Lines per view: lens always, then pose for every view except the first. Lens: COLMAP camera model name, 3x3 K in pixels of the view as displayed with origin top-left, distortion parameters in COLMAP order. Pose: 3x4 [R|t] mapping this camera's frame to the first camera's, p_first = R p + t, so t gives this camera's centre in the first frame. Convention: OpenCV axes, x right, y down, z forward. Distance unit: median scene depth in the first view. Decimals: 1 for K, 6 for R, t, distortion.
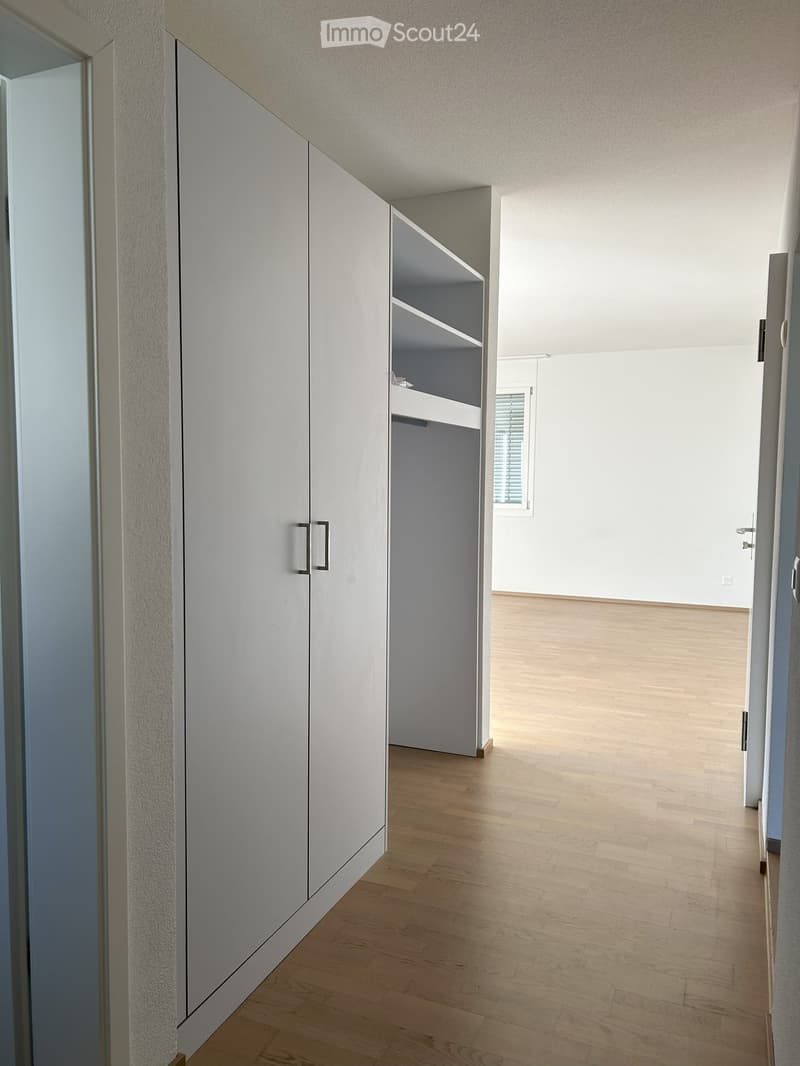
lens RADIAL K [[810.5, 0, 402.0], [0, 810.5, 545.6], [0, 0, 1]] dist [0.066658, -0.069249]
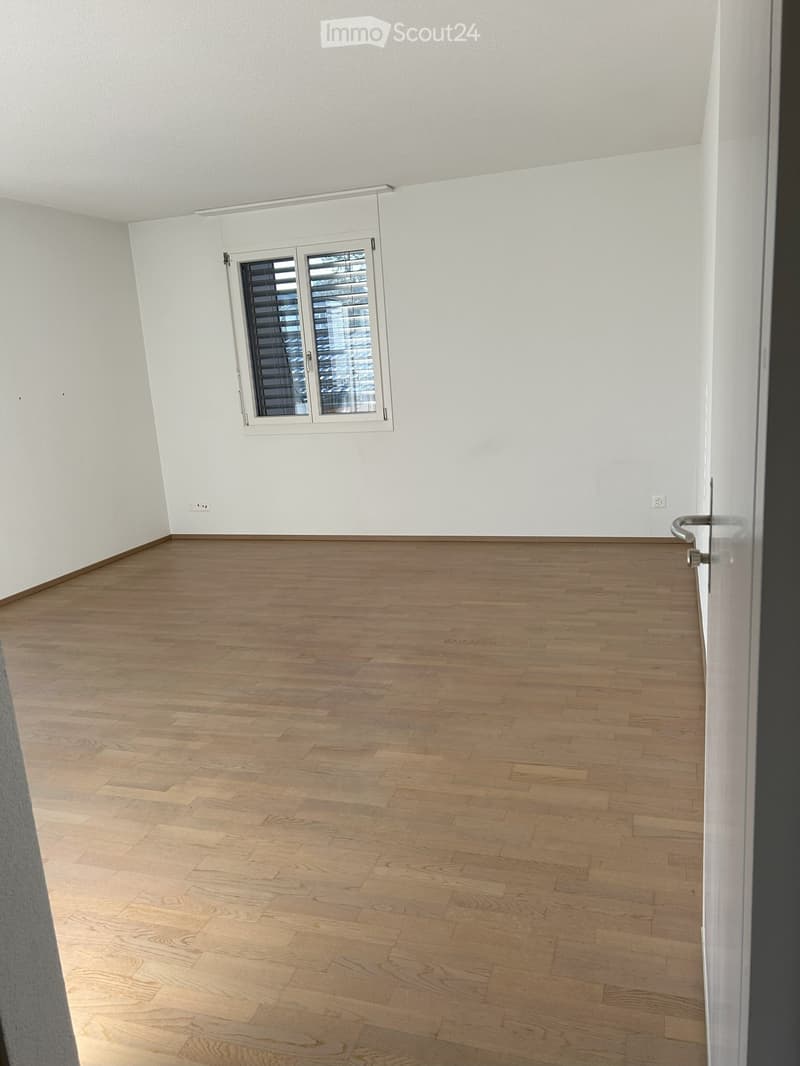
lens RADIAL K [[803.3, 0, 413.2], [0, 803.3, 537.0], [0, 0, 1]] dist [0.067280, -0.087219]
pose [[0.993981, -0.080829, 0.073953, 0.204389], [0.070339, 0.988367, 0.134845, -0.063359], [-0.083992, -0.128832, 0.988103, 0.500340]]
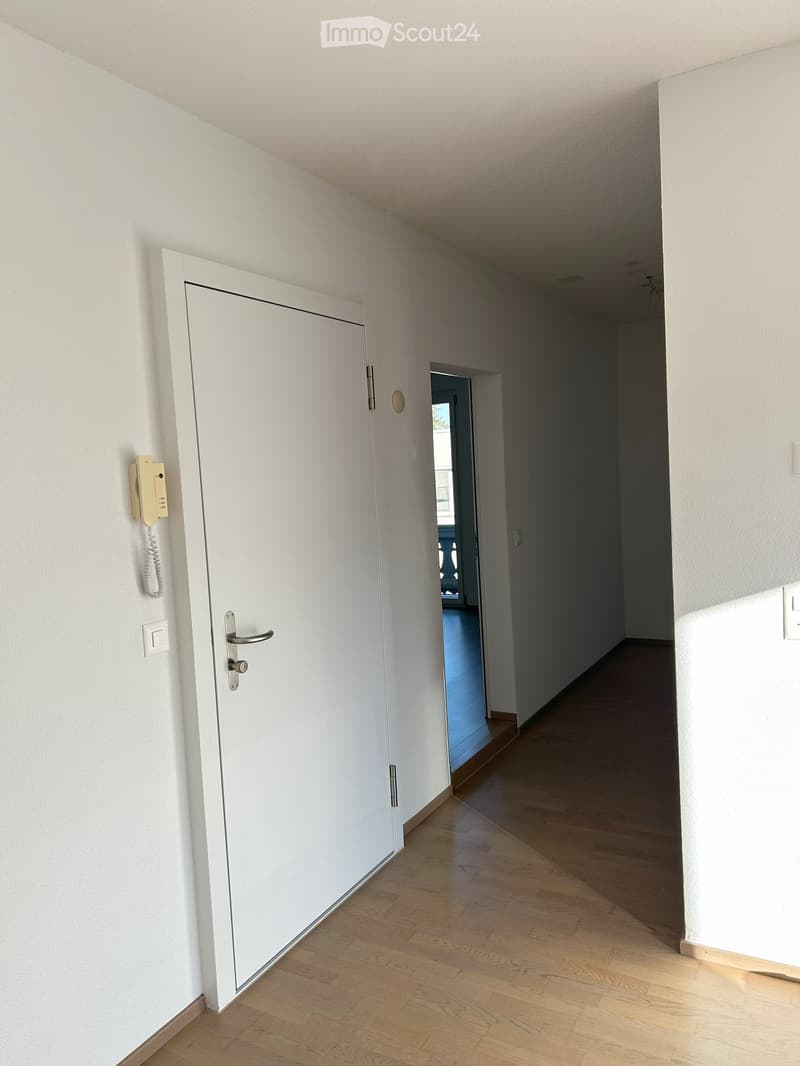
lens RADIAL K [[810.5, 0, 402.0], [0, 810.5, 545.6], [0, 0, 1]] dist [0.066658, -0.069249]
pose [[-0.992970, 0.033950, 0.113396, 0.192837], [0.053611, 0.983085, 0.175127, -0.147884], [-0.105532, 0.179975, -0.977994, 1.257946]]
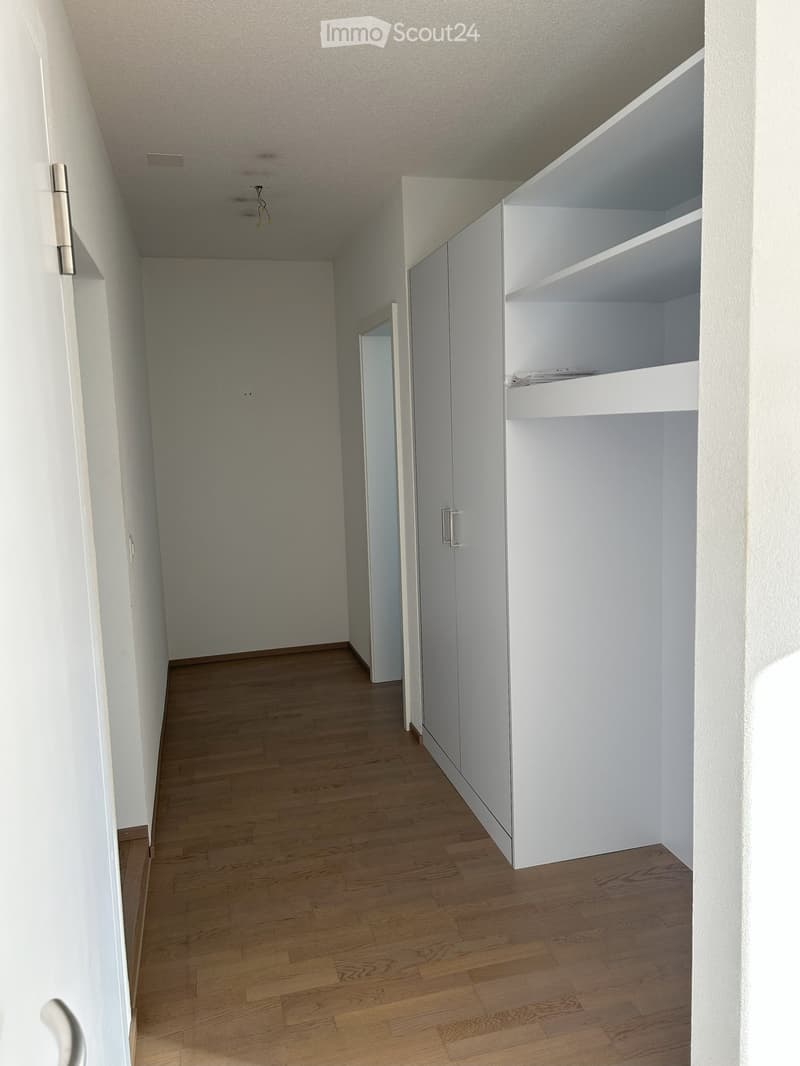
lens RADIAL K [[810.5, 0, 402.0], [0, 810.5, 545.6], [0, 0, 1]] dist [0.066658, -0.069249]
pose [[-0.791916, 0.093383, -0.603447, 0.364892], [-0.035365, 0.979565, 0.197997, -0.113412], [0.609605, 0.178138, -0.772431, 0.915489]]
